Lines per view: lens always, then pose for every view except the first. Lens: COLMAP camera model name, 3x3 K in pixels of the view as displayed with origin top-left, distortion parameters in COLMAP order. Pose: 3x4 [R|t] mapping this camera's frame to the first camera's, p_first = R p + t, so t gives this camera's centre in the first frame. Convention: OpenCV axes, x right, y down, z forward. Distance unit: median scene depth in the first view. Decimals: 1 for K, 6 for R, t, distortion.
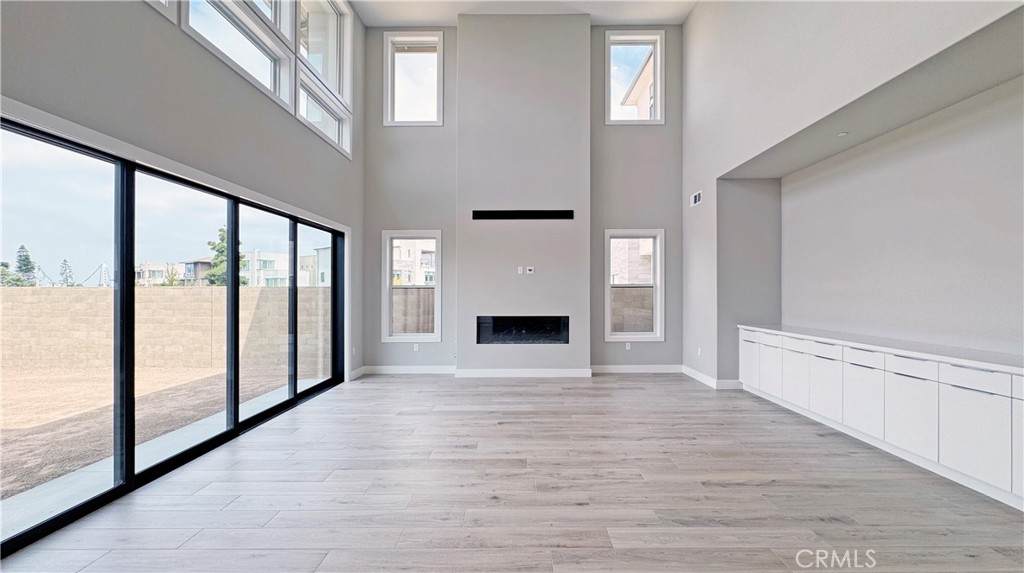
lens RADIAL K [[412.3, 0, 515.1], [0, 412.3, 283.9], [0, 0, 1]] dist [-0.002812, 0.000674]
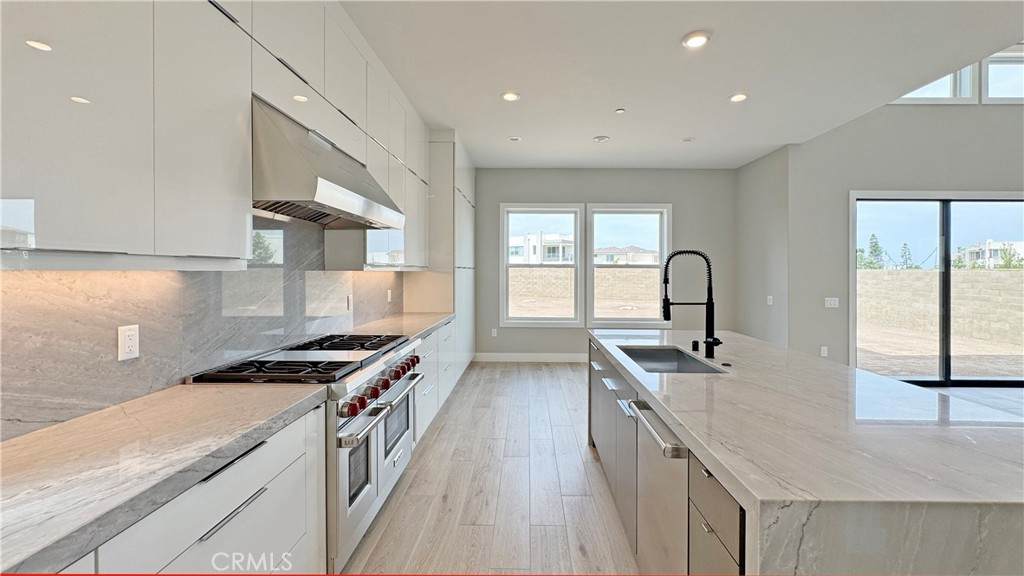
lens RADIAL K [[412.3, 0, 526.6], [0, 412.3, 274.2], [0, 0, 1]] dist [-0.002812, 0.000674]
pose [[-0.002583, 0.010335, -0.999943, 0.674284], [0.011965, 0.999875, 0.010303, -0.015663], [0.999925, -0.011938, -0.002707, -0.648604]]
